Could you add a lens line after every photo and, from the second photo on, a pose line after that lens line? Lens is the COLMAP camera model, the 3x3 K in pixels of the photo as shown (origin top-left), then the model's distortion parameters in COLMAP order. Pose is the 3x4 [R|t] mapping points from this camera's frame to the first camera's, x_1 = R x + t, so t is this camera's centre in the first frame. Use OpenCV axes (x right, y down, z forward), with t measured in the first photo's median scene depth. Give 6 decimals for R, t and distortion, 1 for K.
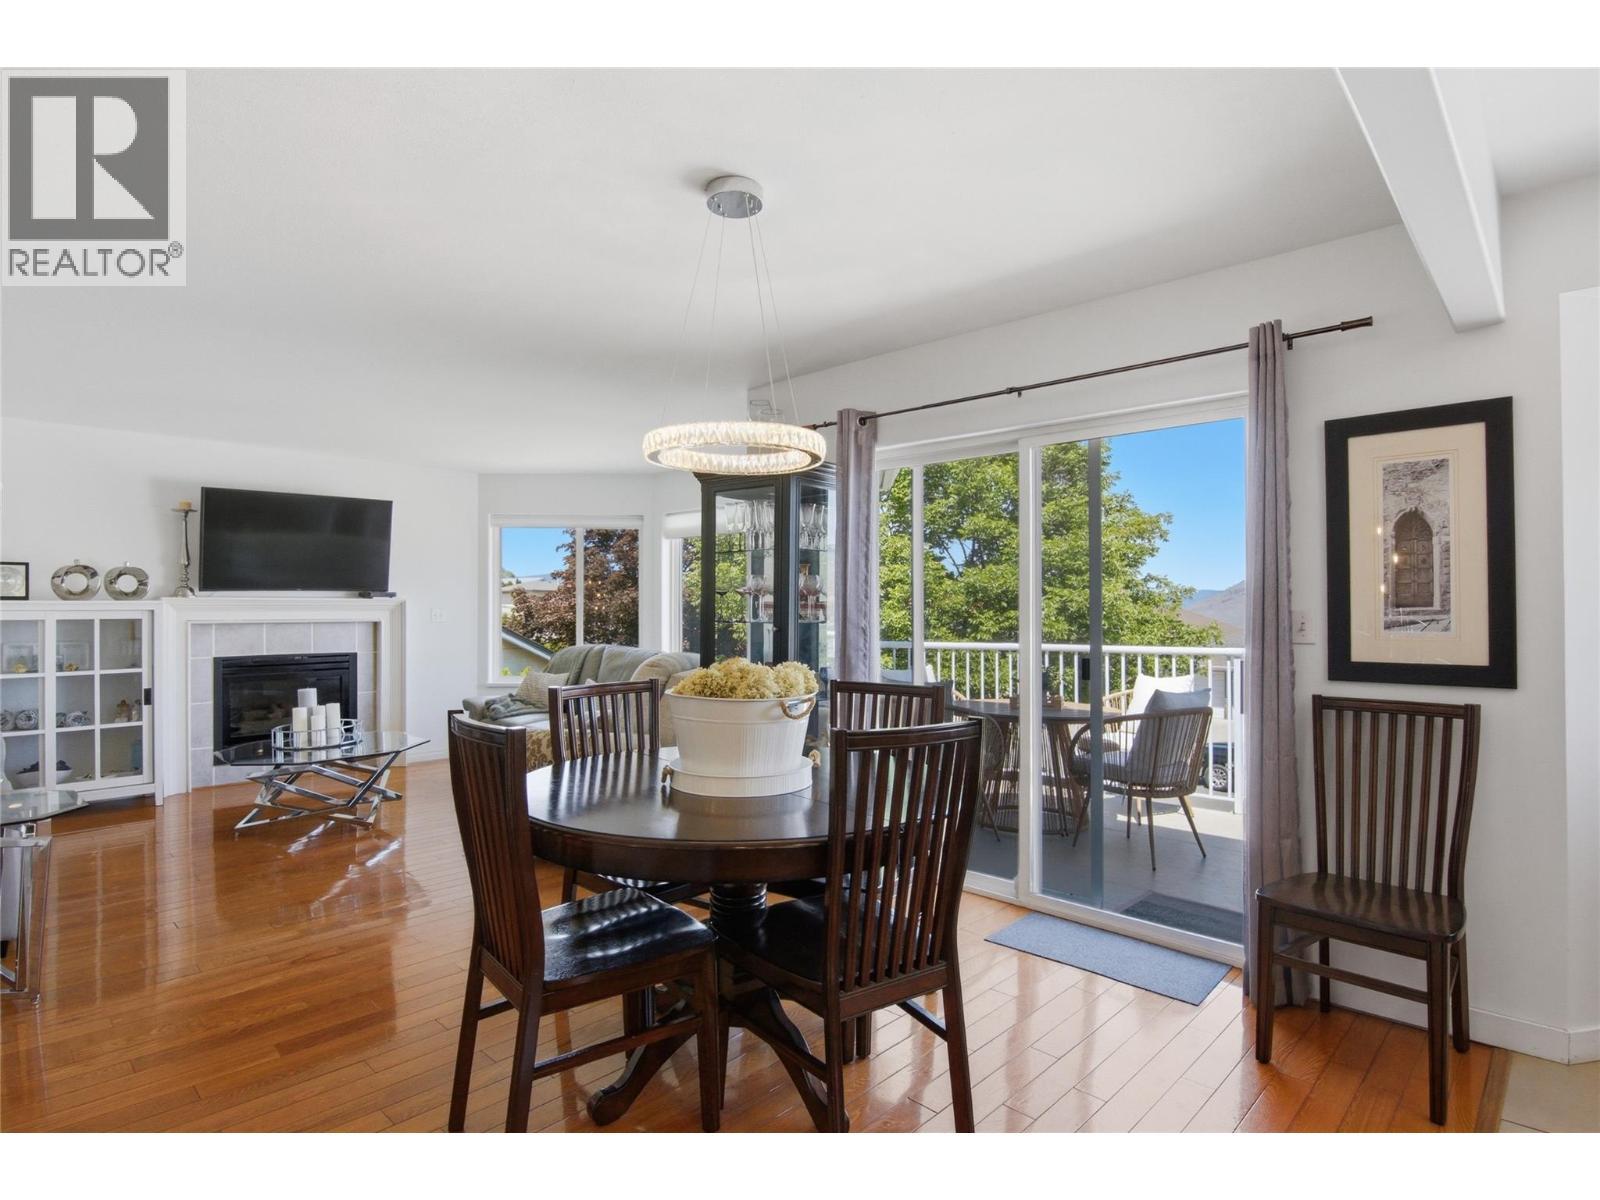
lens RADIAL K [[850.9, 0, 800.0], [0, 850.9, 600.0], [0, 0, 1]] dist [-0.016084, -0.001922]
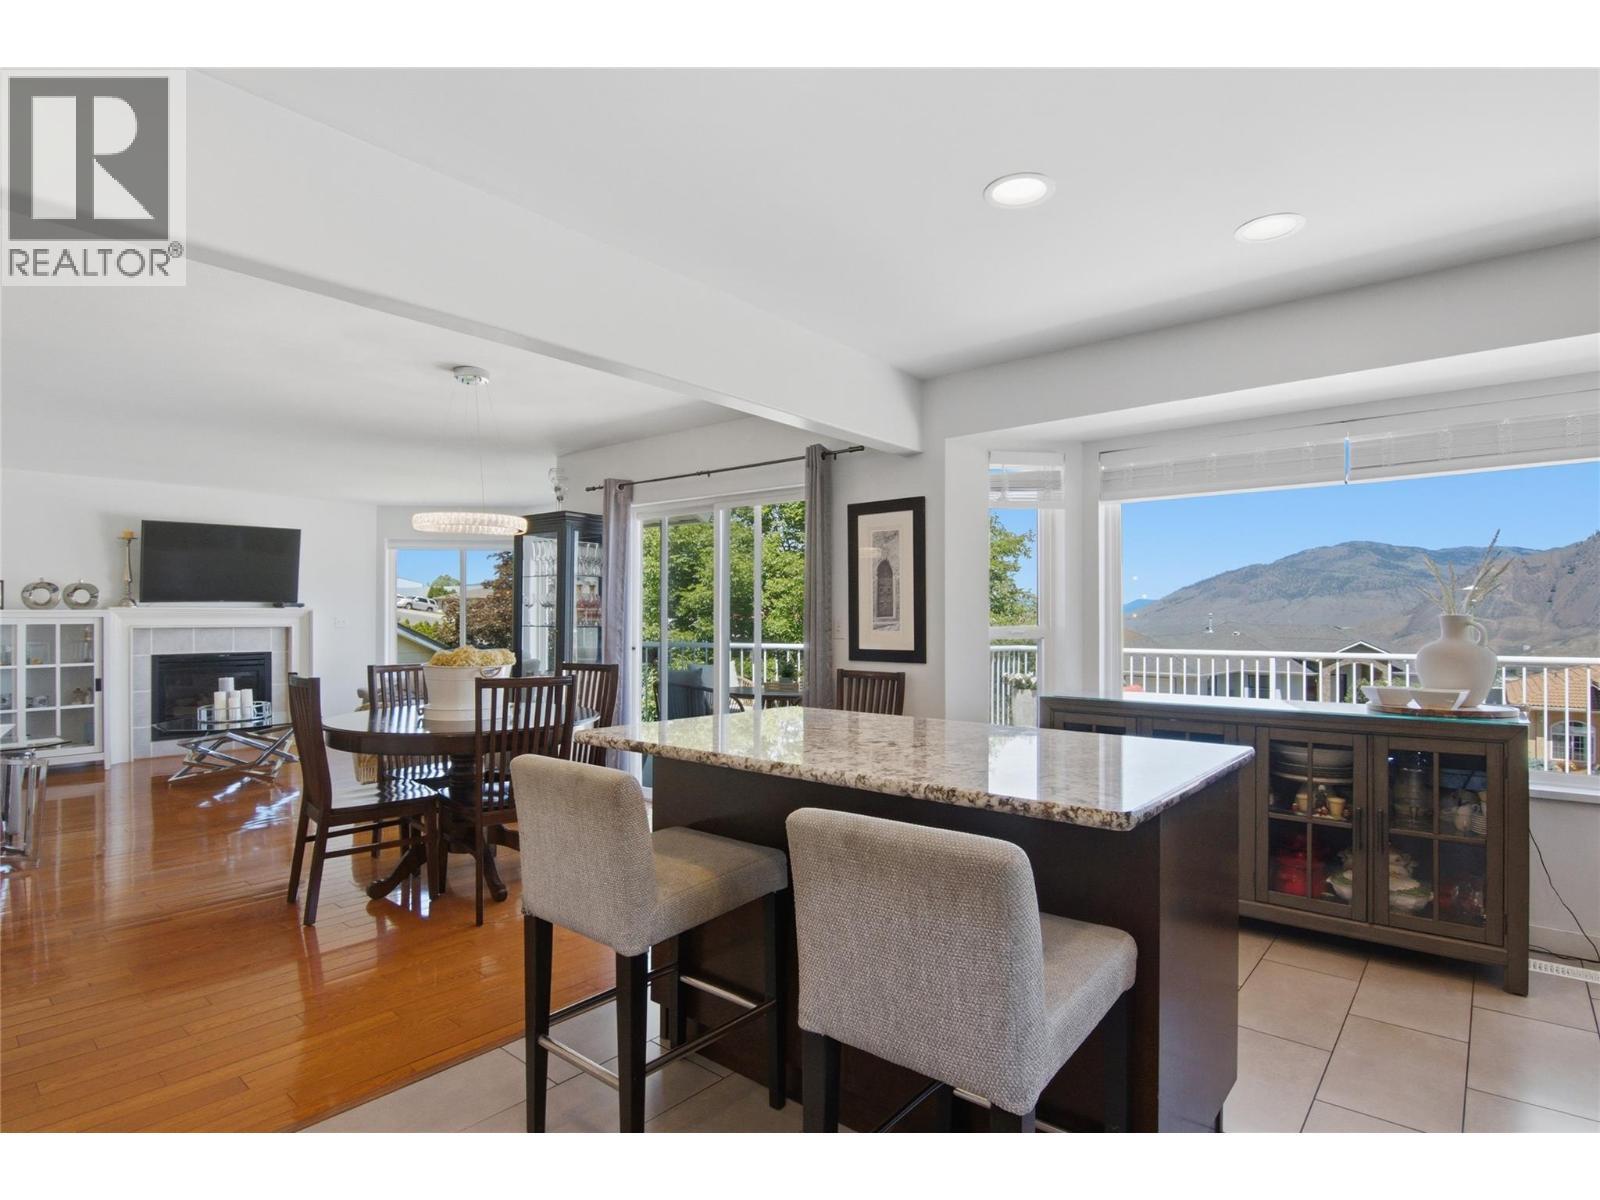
lens RADIAL K [[832.4, 0, 802.3], [0, 832.4, 608.5], [0, 0, 1]] dist [-0.020769, -0.001896]
pose [[0.997860, 0.002117, 0.065346, 0.215869], [-0.002128, 0.999998, 0.000107, -0.003797], [-0.065346, -0.000246, 0.997863, -0.317841]]
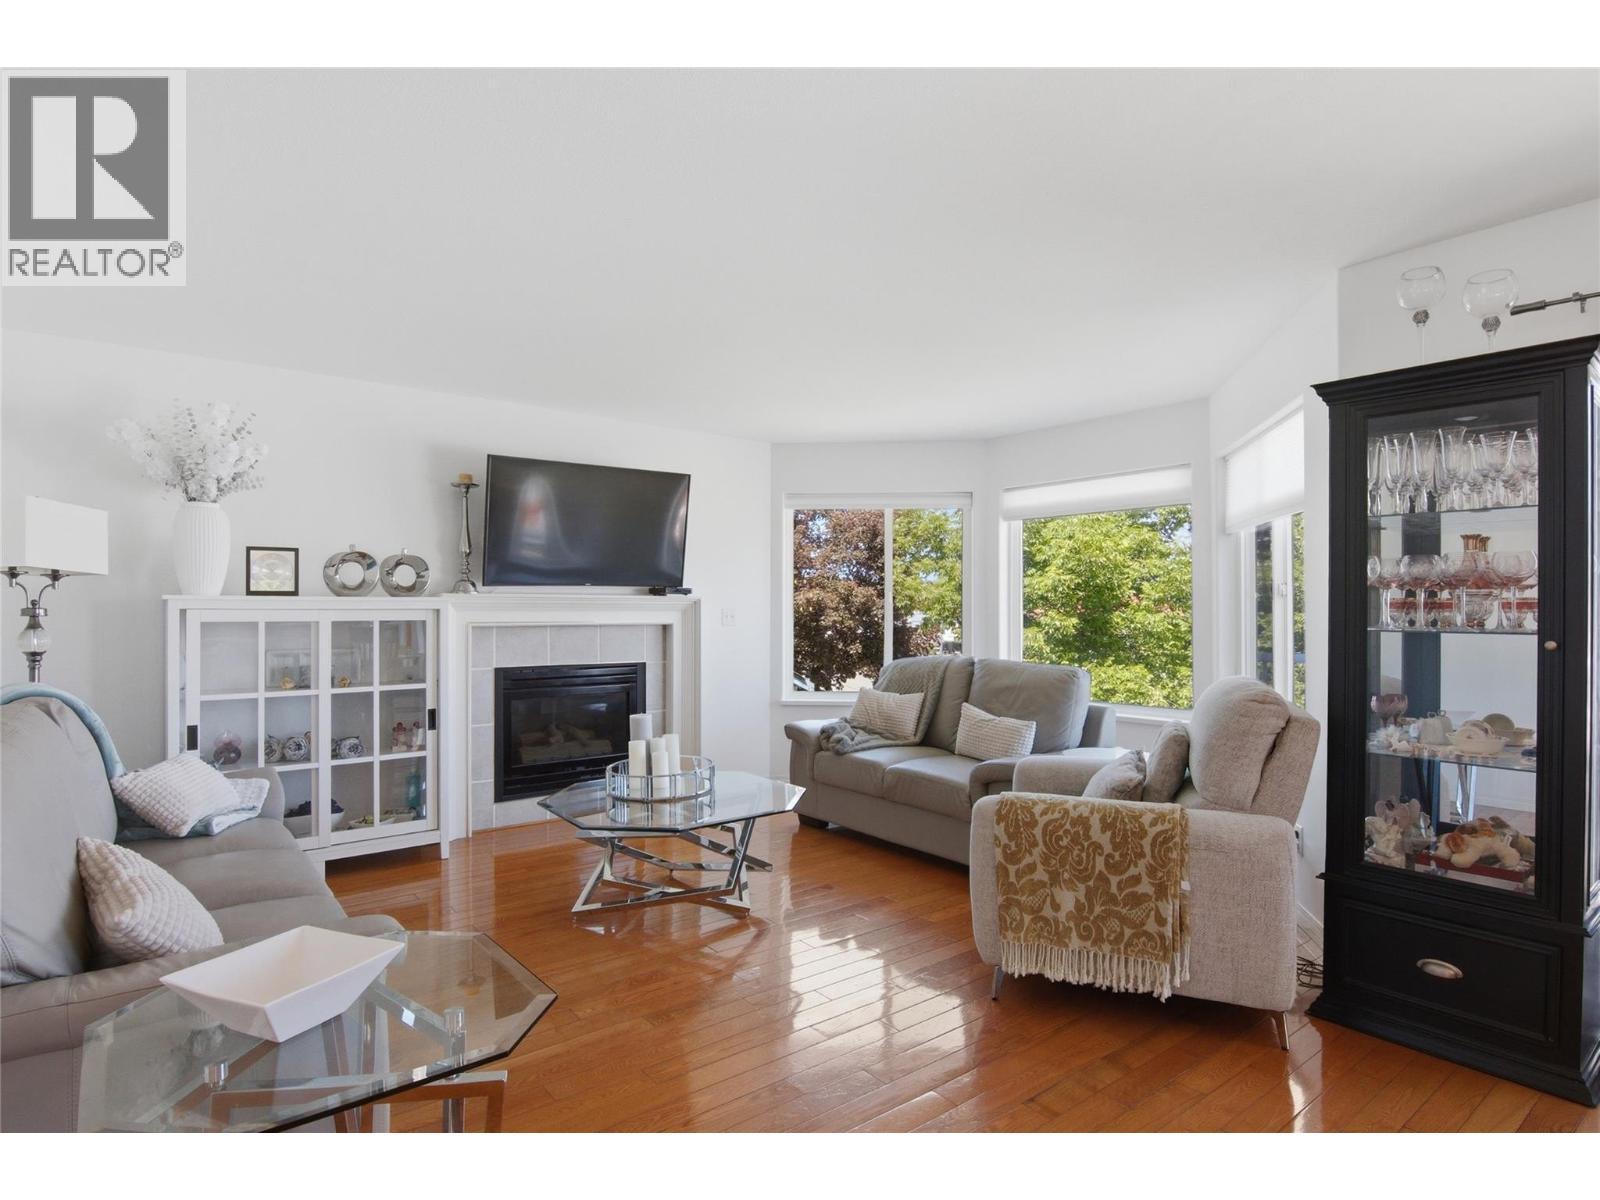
lens RADIAL K [[850.9, 0, 800.0], [0, 850.9, 600.0], [0, 0, 1]] dist [-0.016084, -0.001922]
pose [[0.989736, 0.001344, -0.142900, -0.328057], [-0.001578, 0.999998, -0.001526, 0.004080], [0.142898, 0.001736, 0.989736, 0.271257]]
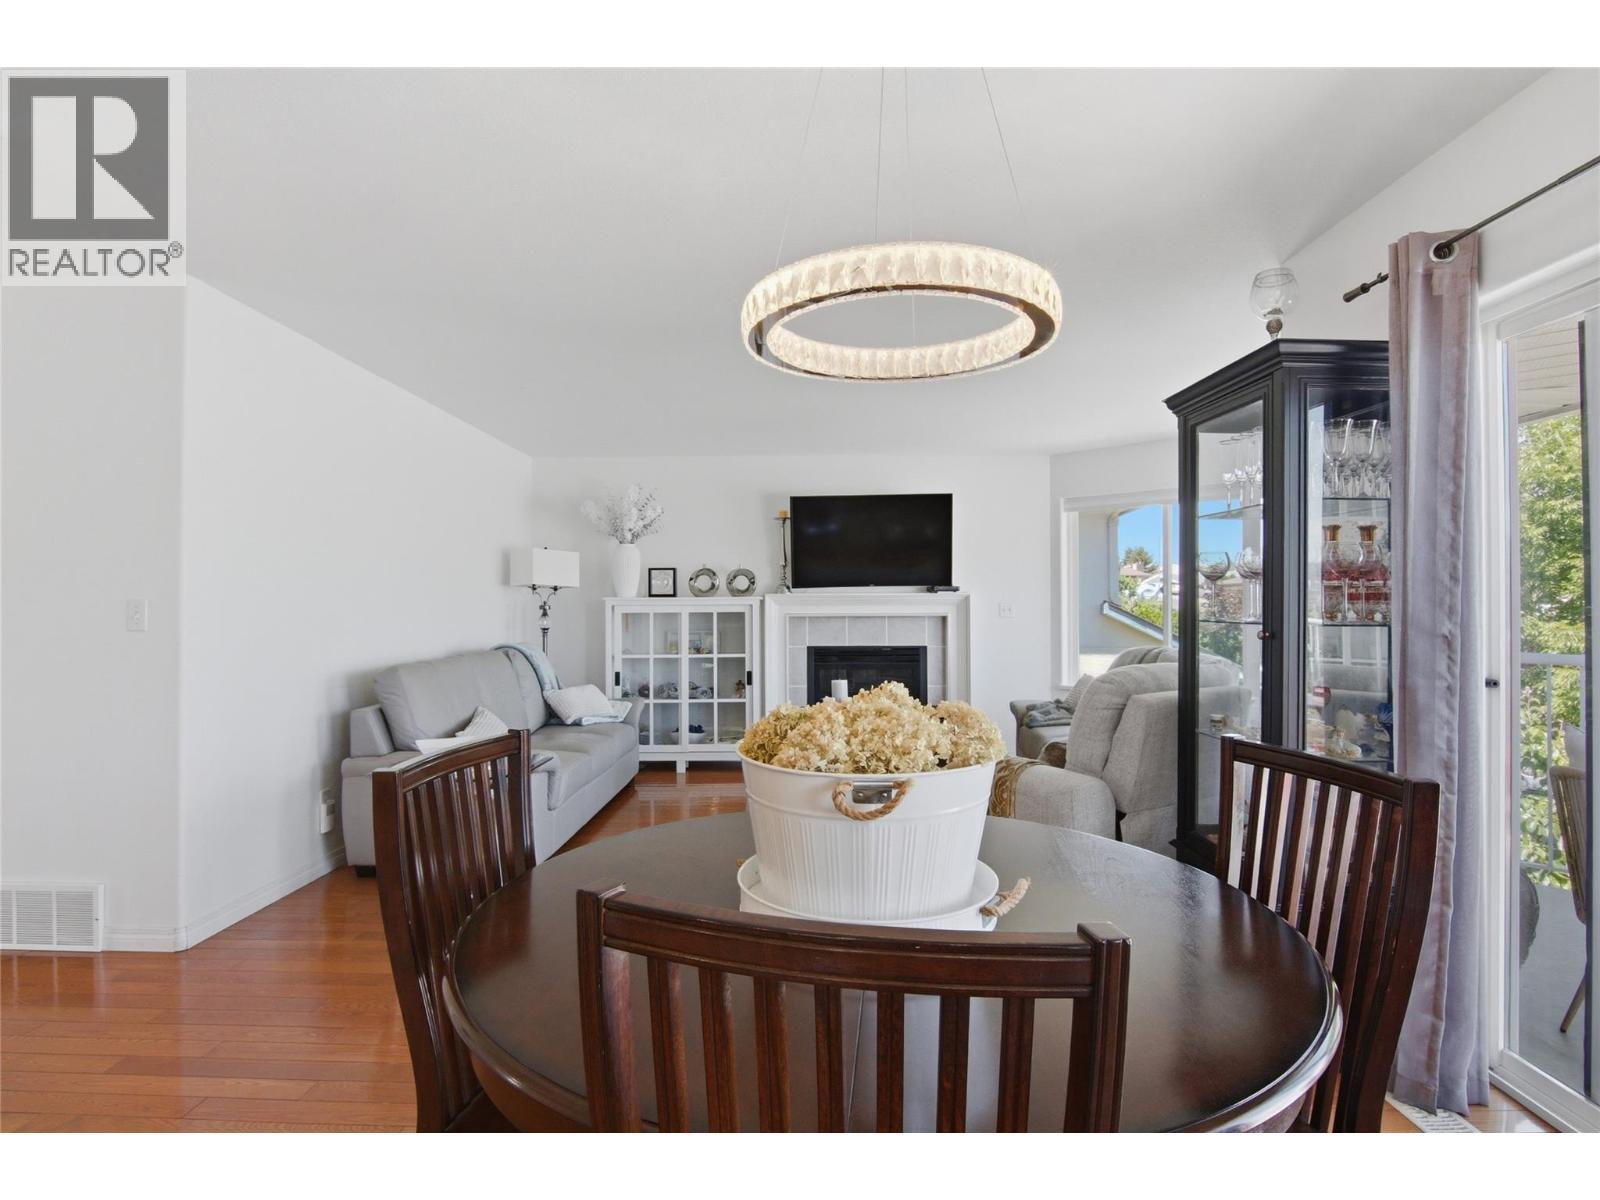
lens RADIAL K [[831.9, 0, 800.0], [0, 831.9, 600.0], [0, 0, 1]] dist [-0.020529, -0.001020]
pose [[0.683045, -0.005475, -0.730356, 0.128483], [0.009919, 0.999949, 0.001780, 0.003889], [0.730309, -0.008461, 0.683065, 0.261183]]
